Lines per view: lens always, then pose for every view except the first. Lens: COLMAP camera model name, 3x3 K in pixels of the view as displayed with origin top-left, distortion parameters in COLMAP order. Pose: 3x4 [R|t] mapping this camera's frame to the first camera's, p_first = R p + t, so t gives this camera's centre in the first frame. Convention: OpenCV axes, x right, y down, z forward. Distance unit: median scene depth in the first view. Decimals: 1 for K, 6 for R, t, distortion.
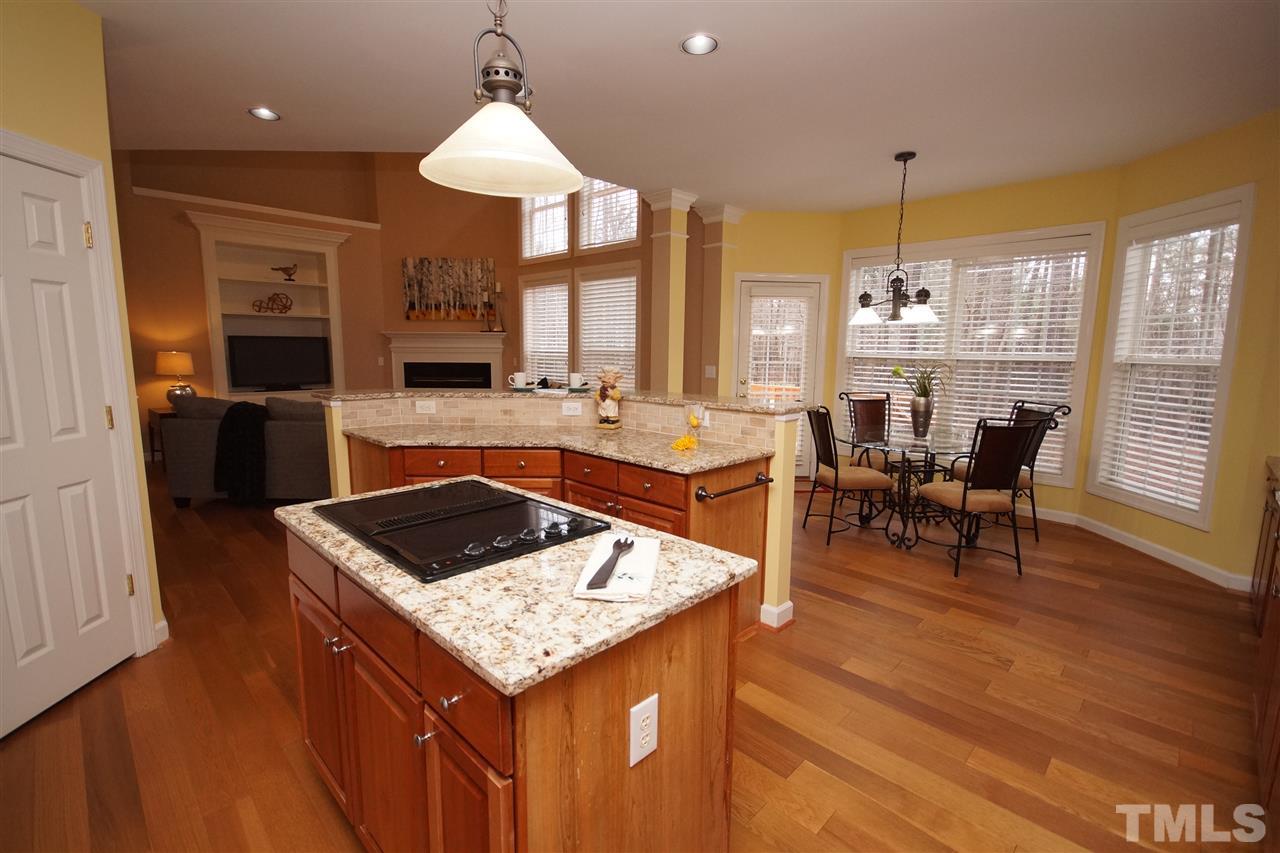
lens RADIAL K [[579.3, 0, 635.2], [0, 579.3, 424.5], [0, 0, 1]] dist [0.000170, -0.003891]
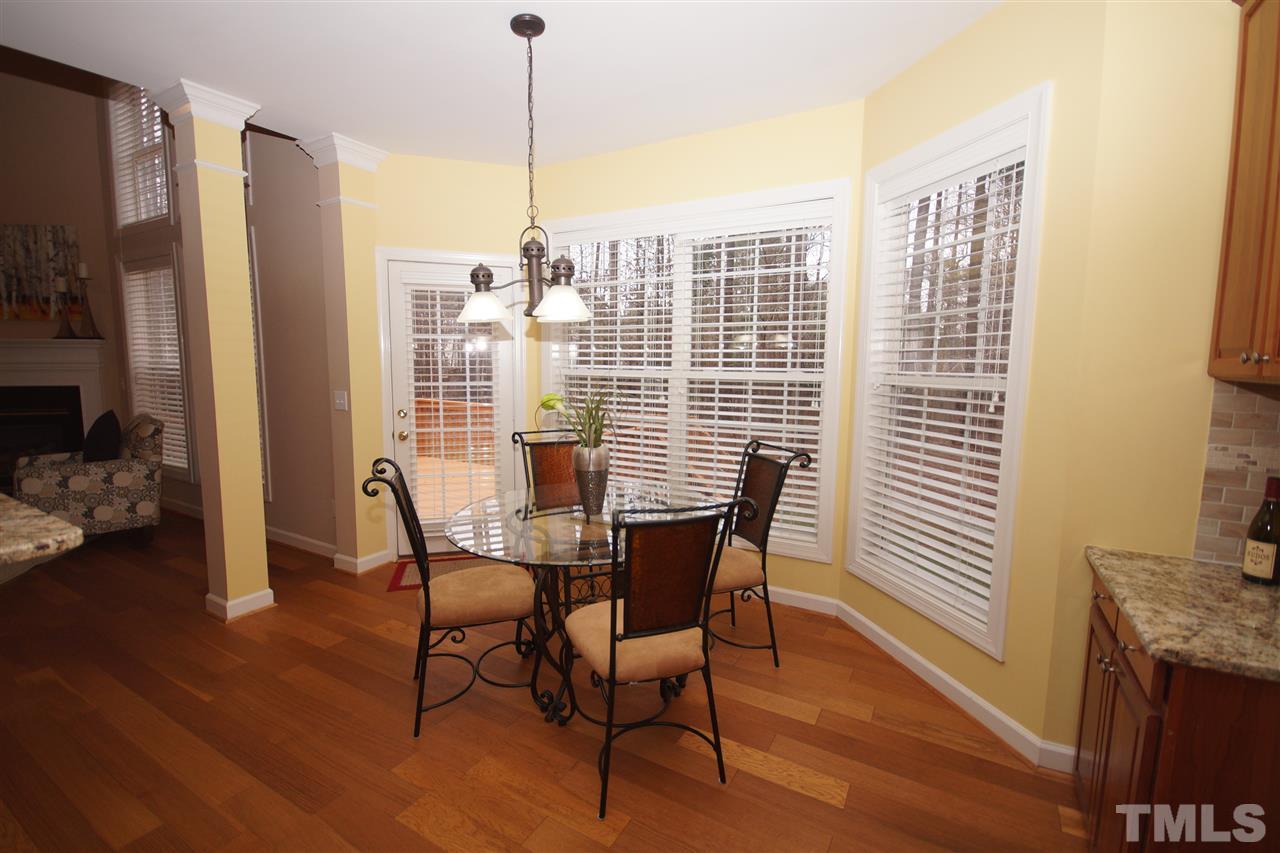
lens RADIAL K [[579.3, 0, 636.6], [0, 579.3, 423.1], [0, 0, 1]] dist [0.000170, -0.003891]
pose [[0.967637, -0.034031, 0.250041, 0.217509], [0.038292, 0.999192, -0.012195, -0.034112], [-0.249424, 0.021375, 0.968159, 0.229509]]
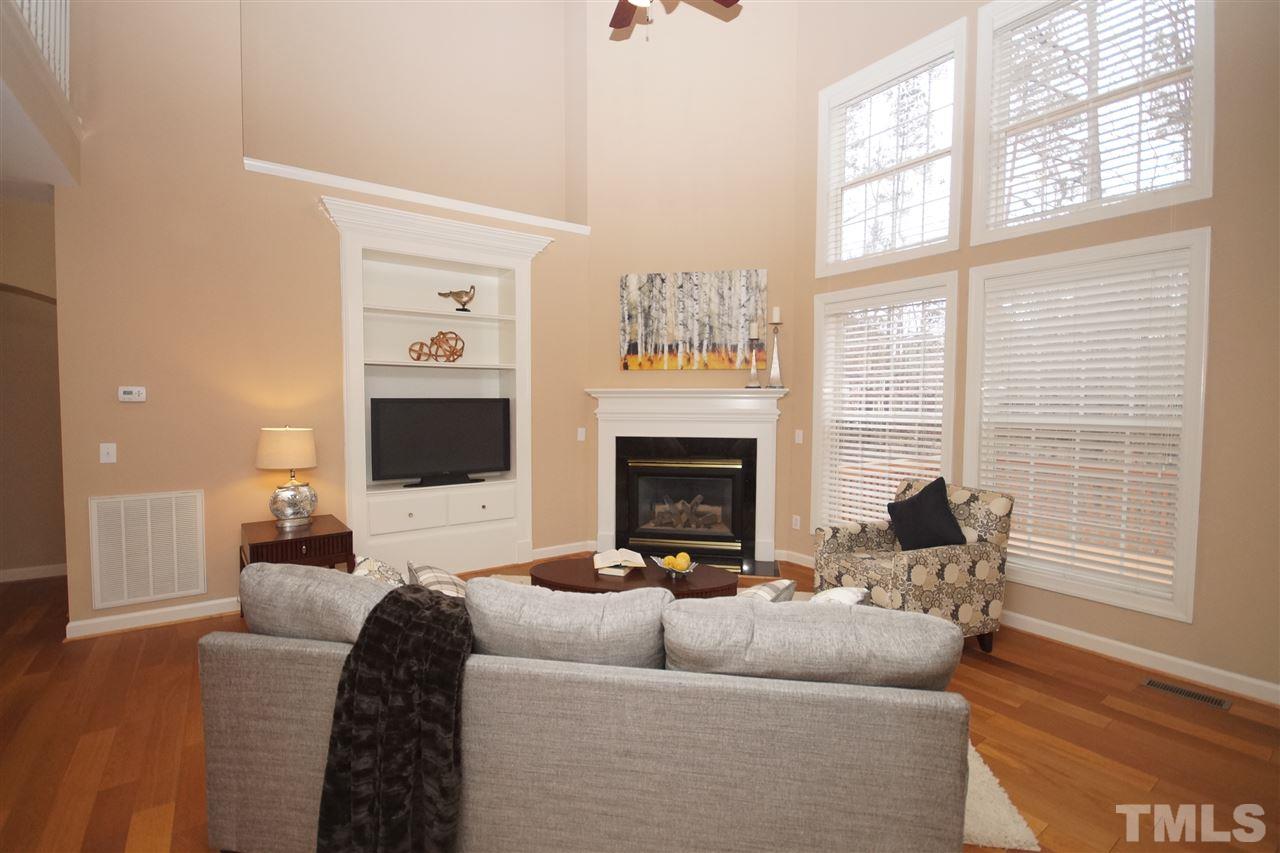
lens RADIAL K [[579.3, 0, 628.9], [0, 579.3, 422.7], [0, 0, 1]] dist [0.000170, -0.003891]
pose [[0.983203, 0.000939, -0.182512, -0.299744], [-0.017838, 0.995694, -0.090971, -0.070965], [0.181641, 0.092699, 0.978986, 0.417685]]
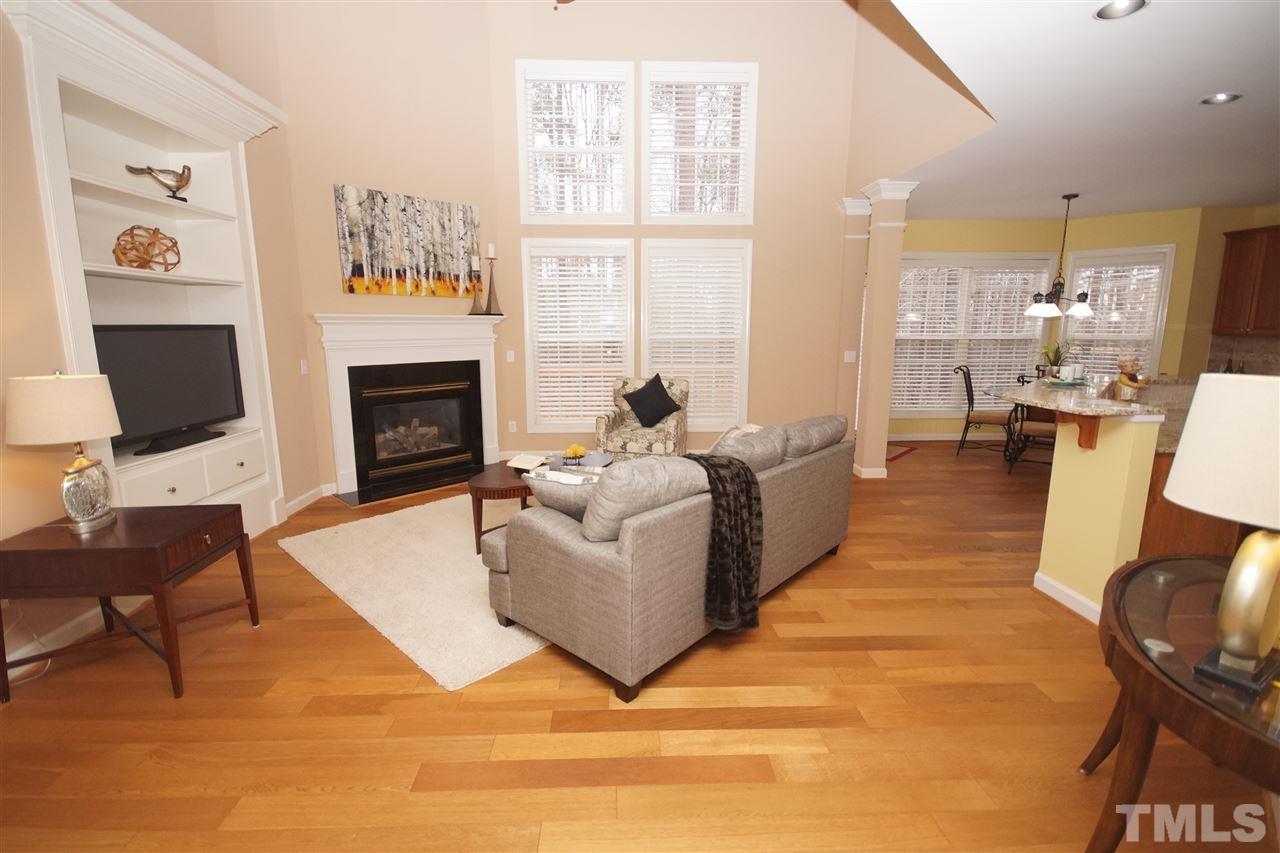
lens RADIAL K [[579.3, 0, 632.7], [0, 579.3, 425.2], [0, 0, 1]] dist [0.000170, -0.003891]
pose [[0.678606, -0.133102, 0.722342, -0.707519], [0.104806, 0.990928, 0.084132, -0.074122], [-0.726986, 0.018613, 0.686399, 0.430054]]
